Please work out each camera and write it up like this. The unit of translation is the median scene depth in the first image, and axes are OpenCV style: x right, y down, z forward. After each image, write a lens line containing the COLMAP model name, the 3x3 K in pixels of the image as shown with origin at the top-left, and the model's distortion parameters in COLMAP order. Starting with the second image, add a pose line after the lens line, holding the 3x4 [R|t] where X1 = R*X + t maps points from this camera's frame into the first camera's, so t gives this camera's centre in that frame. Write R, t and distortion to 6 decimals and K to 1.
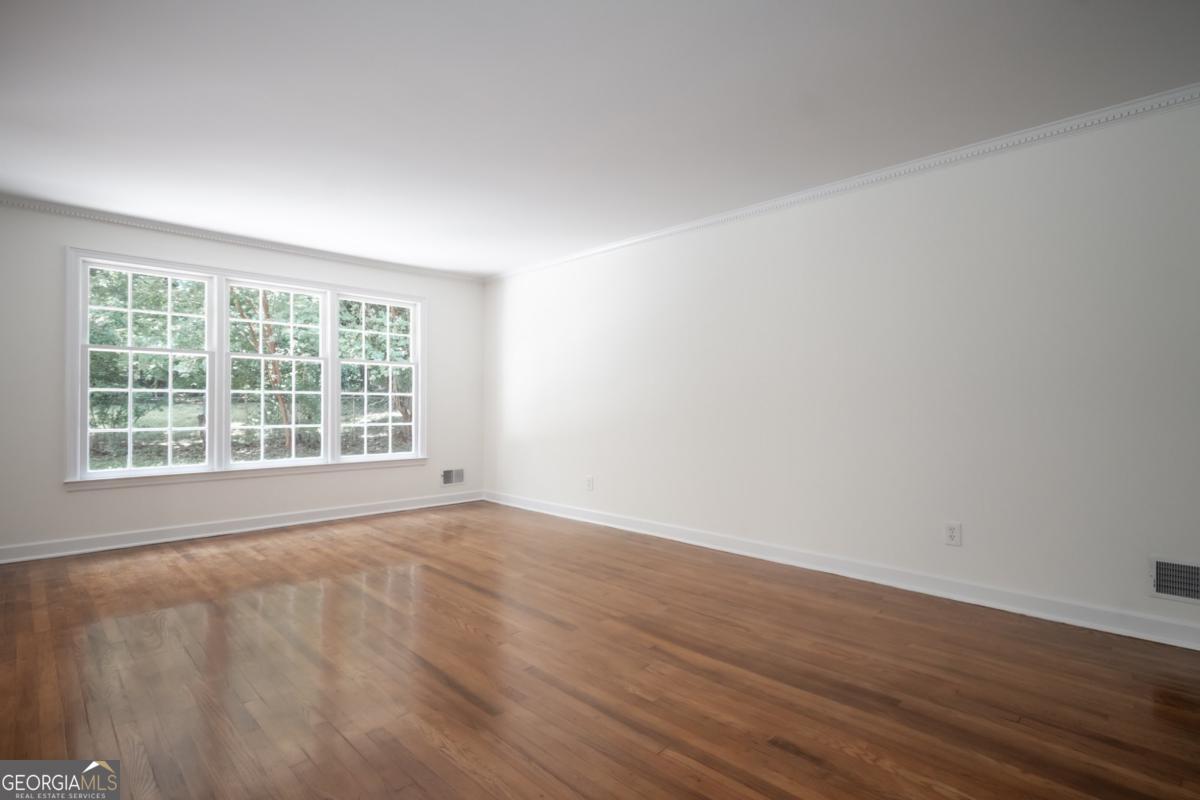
lens RADIAL K [[597.7, 0, 602.1], [0, 597.7, 401.4], [0, 0, 1]] dist [-0.003306, -0.000383]
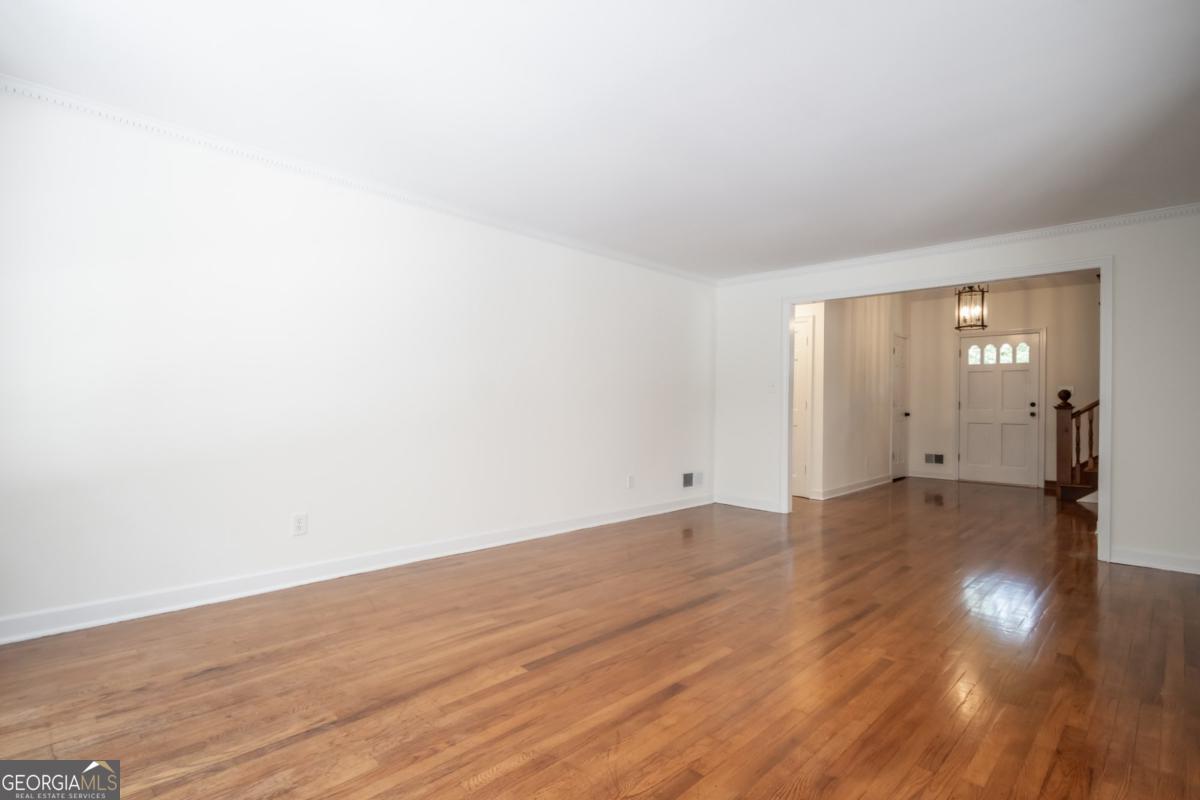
lens RADIAL K [[597.7, 0, 600.6], [0, 597.7, 402.5], [0, 0, 1]] dist [-0.003306, -0.000383]
pose [[-0.030104, 0.001861, 0.999545, -0.990595], [-0.012294, 0.999922, -0.002232, 0.004961], [-0.999471, -0.012356, -0.030079, 1.028181]]
